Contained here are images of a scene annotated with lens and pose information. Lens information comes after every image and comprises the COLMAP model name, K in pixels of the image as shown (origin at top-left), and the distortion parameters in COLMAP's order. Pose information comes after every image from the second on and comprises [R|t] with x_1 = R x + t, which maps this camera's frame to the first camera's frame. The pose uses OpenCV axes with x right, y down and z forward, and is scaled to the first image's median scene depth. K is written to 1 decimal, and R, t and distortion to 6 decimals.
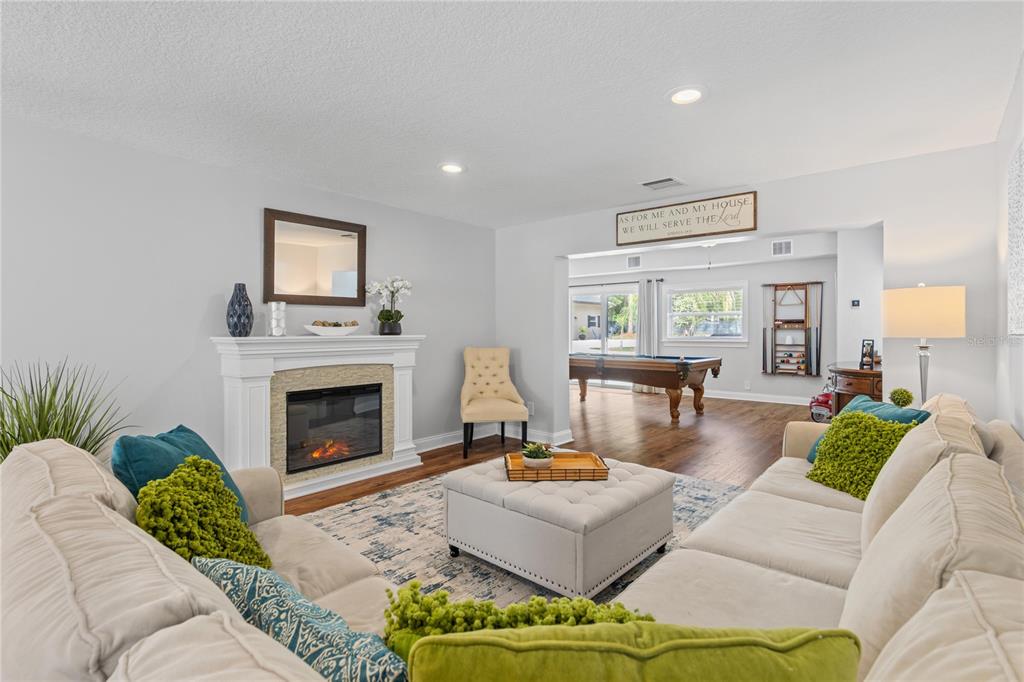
lens RADIAL K [[506.4, 0, 511.3], [0, 506.4, 321.8], [0, 0, 1]] dist [-0.001169, -0.000403]
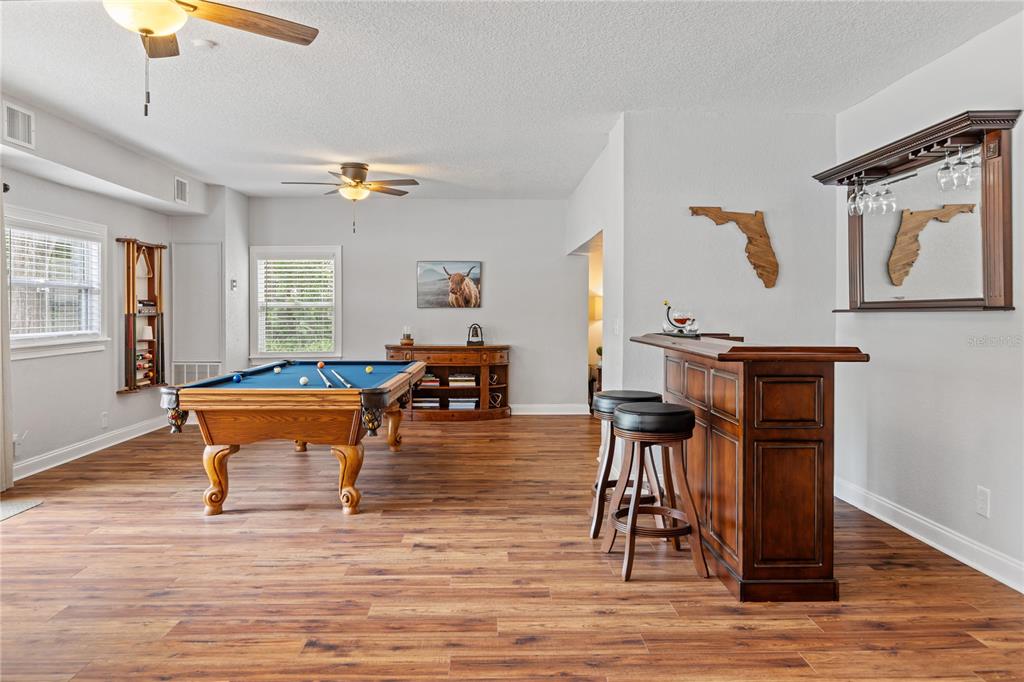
lens RADIAL K [[712.8, 0, 512.7], [0, 712.8, 320.6], [0, 0, 1]] dist [-0.002933, -0.003280]
pose [[-0.668226, -0.009705, 0.743895, -0.411134], [-0.014937, 0.999888, -0.000372, 0.013808], [-0.743808, -0.011360, -0.668297, 1.233681]]
